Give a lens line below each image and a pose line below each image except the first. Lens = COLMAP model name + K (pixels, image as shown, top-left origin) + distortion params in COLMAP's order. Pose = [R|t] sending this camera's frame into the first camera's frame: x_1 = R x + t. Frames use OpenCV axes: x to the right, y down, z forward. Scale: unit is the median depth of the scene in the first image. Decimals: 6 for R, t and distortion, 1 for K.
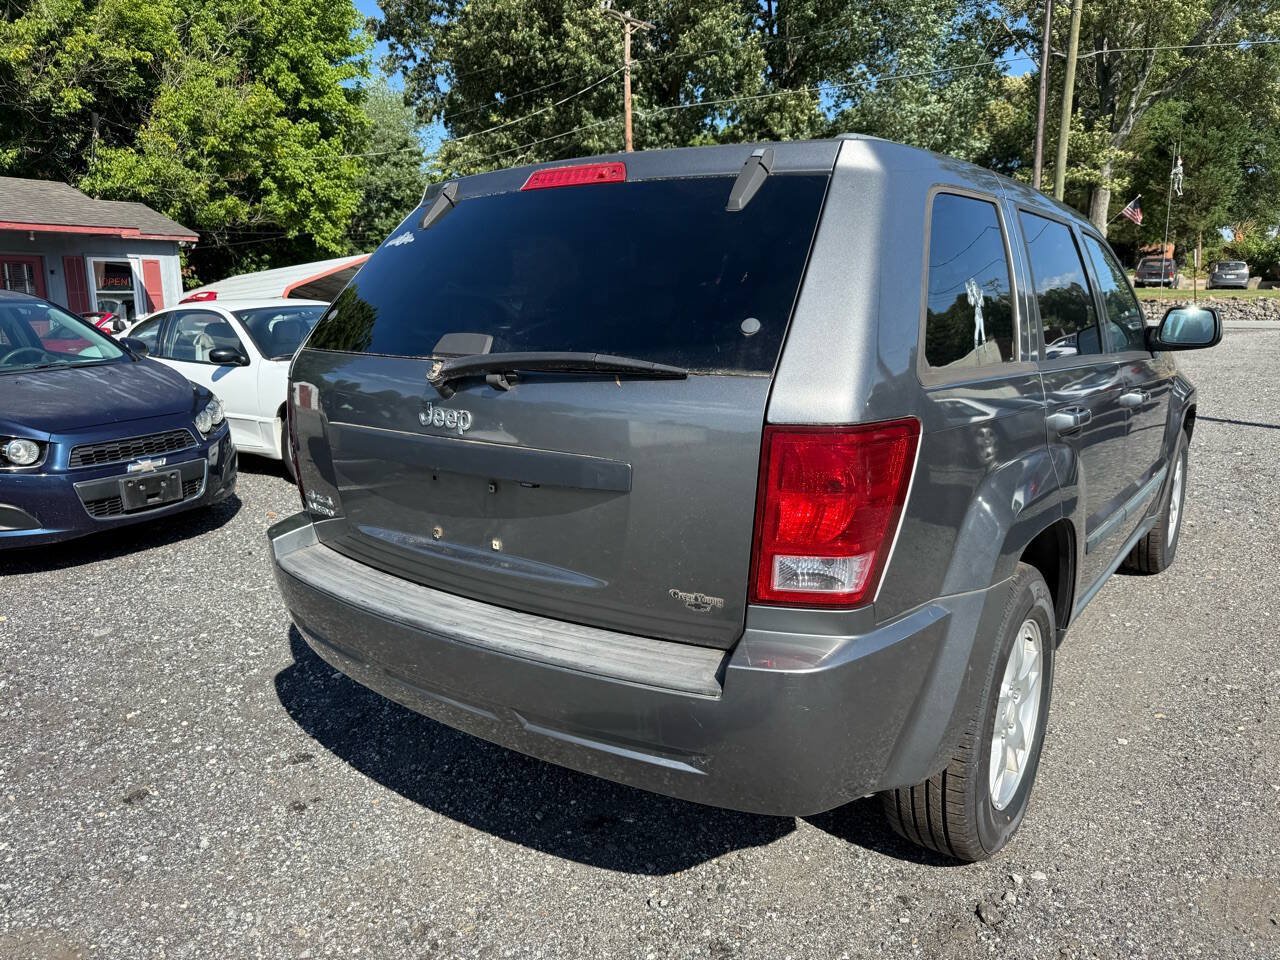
lens RADIAL K [[908.6, 0, 662.4], [0, 908.6, 480.2], [0, 0, 1]] dist [0.014384, -0.034440]
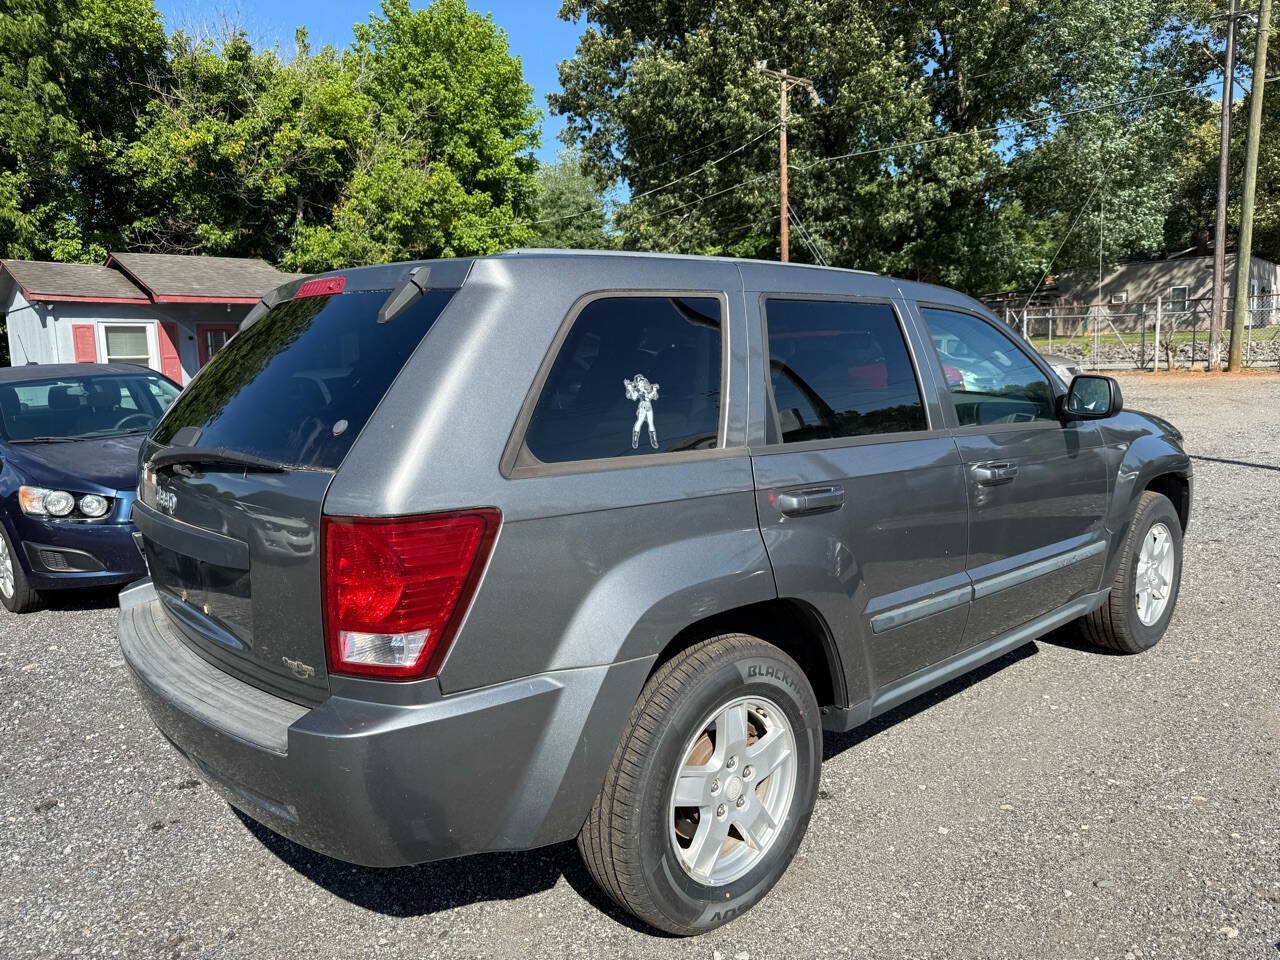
lens RADIAL K [[906.2, 0, 651.6], [0, 906.2, 480.8], [0, 0, 1]] dist [0.012583, -0.023154]
pose [[0.979756, 0.007568, -0.200052, 0.030689], [-0.017886, 0.998598, -0.049819, -0.002270], [0.199394, 0.052388, 0.978518, -0.001663]]
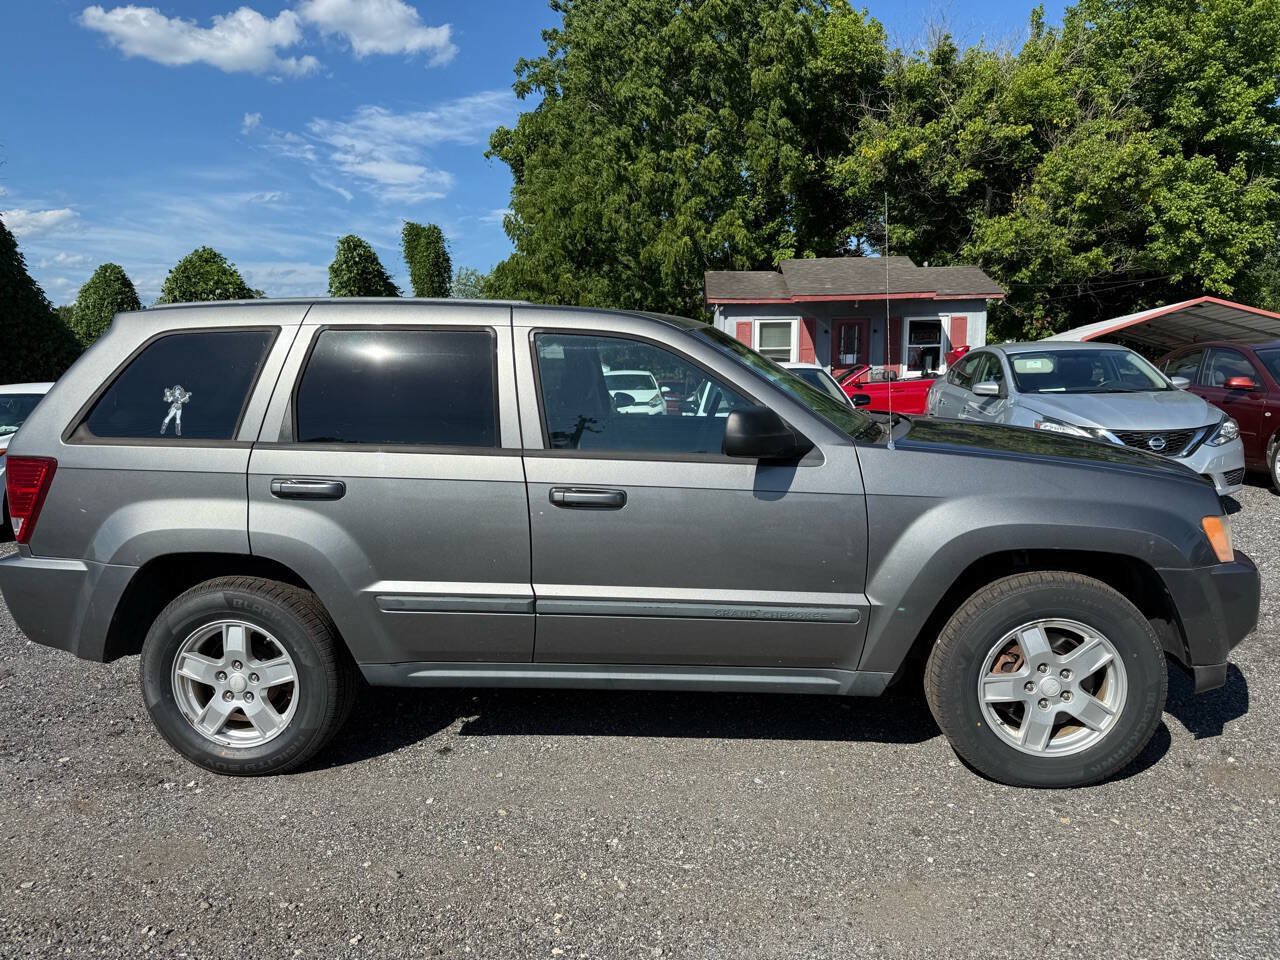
lens RADIAL K [[906.2, 0, 651.6], [0, 906.2, 480.8], [0, 0, 1]] dist [0.012583, -0.023154]
pose [[0.553363, 0.102487, -0.826611, 0.114467], [-0.140597, 0.989654, 0.028581, -0.011531], [0.820989, 0.100403, 0.562047, 0.042764]]
